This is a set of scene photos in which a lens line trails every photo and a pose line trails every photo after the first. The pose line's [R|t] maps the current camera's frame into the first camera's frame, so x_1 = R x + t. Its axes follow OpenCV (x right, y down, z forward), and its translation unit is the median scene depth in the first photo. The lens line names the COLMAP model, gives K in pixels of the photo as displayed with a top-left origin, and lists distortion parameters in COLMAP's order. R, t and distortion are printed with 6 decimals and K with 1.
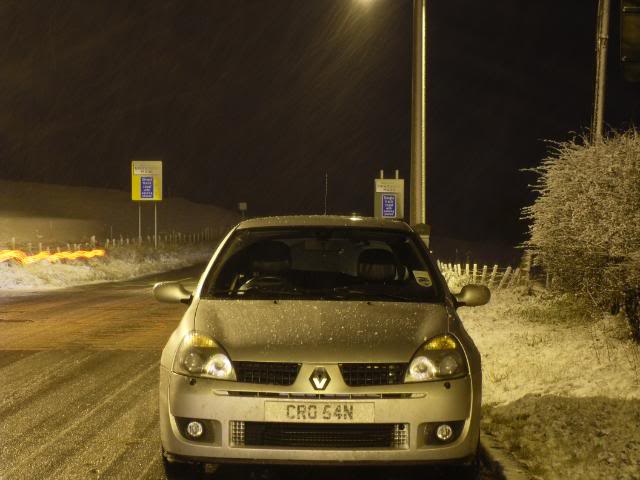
lens RADIAL K [[1566.7, 0, 320.1], [0, 1566.7, 238.3], [0, 0, 1]] dist [0.429372, 0.000000]
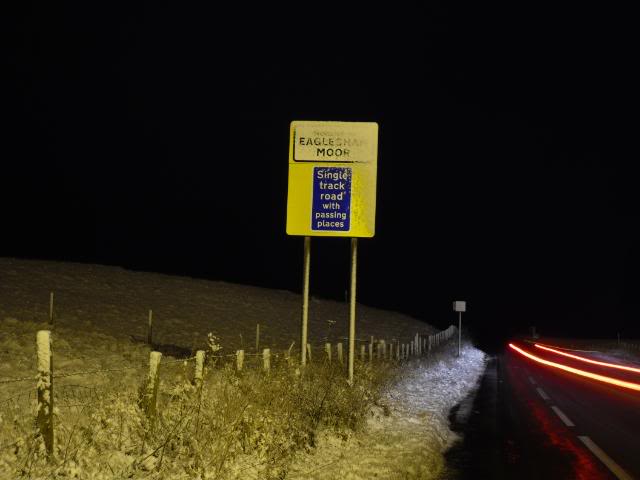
lens RADIAL K [[1216.6, 0, 318.8], [0, 1216.6, 240.2], [0, 0, 1]] dist [0.131256, 0.000000]
pose [[0.993221, 0.027407, -0.112962, -0.083369], [-0.037360, 0.995512, -0.086952, -0.000912], [0.110072, 0.090583, 0.989787, 0.747178]]
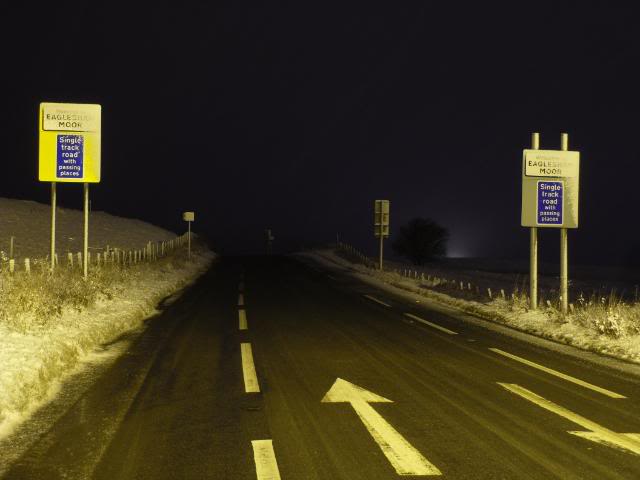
lens RADIAL K [[1216.6, 0, 320.2], [0, 1216.6, 238.0], [0, 0, 1]] dist [0.131256, 0.000000]
pose [[0.995306, 0.017500, 0.095186, -0.067769], [-0.016113, 0.999753, -0.015322, -0.001917], [-0.095430, 0.013716, 0.995342, 0.610560]]
